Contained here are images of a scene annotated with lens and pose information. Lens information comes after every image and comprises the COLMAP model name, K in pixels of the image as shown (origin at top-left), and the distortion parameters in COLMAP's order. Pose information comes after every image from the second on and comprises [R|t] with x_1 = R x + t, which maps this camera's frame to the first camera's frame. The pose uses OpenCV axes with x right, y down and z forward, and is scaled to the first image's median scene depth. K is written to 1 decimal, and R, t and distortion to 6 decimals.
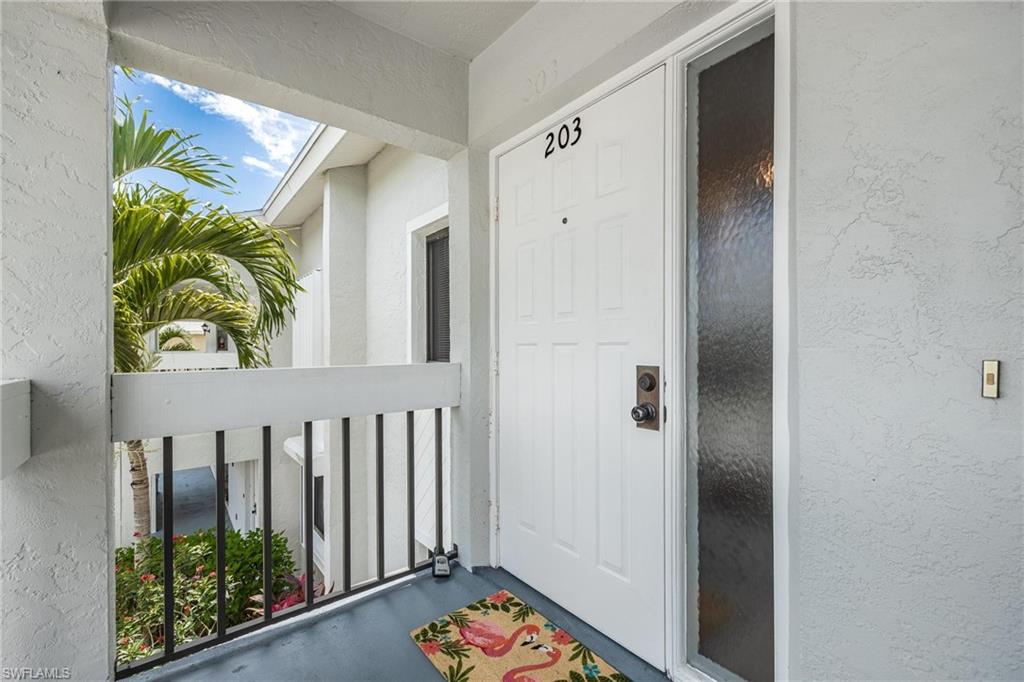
lens RADIAL K [[437.9, 0, 515.0], [0, 437.9, 344.6], [0, 0, 1]] dist [0.003168, 0.000159]
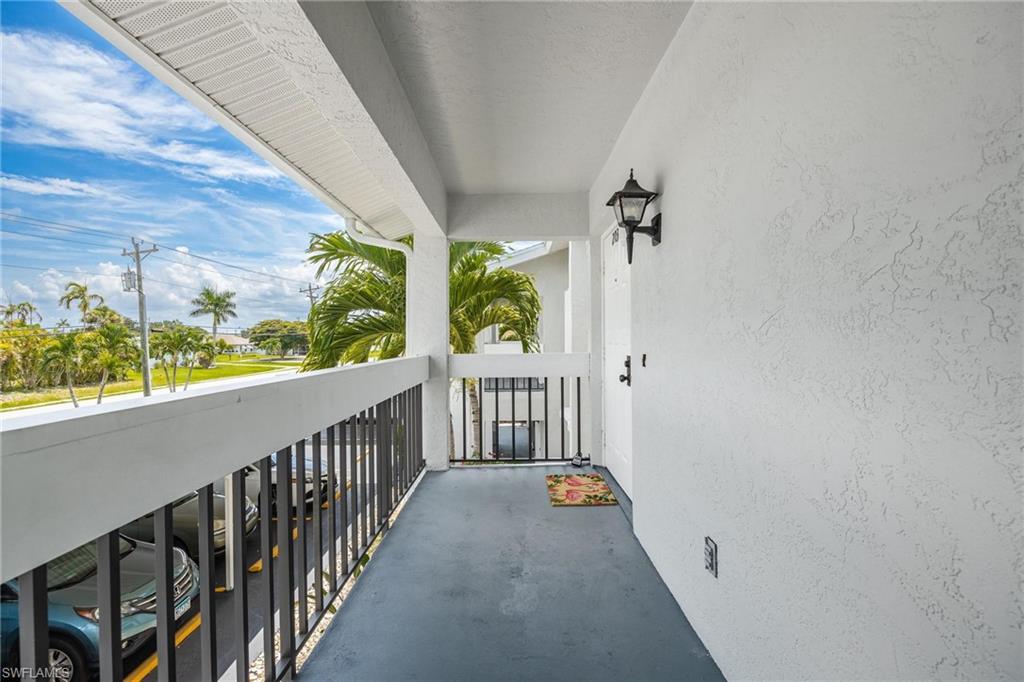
lens RADIAL K [[466.6, 0, 512.0], [0, 466.6, 341.0], [0, 0, 1]] dist [0.000149, 0.000001]
pose [[0.782974, 0.003114, -0.622047, 0.890333], [0.004795, 0.999928, 0.011041, -0.035174], [0.622036, -0.011628, 0.782902, -0.767295]]
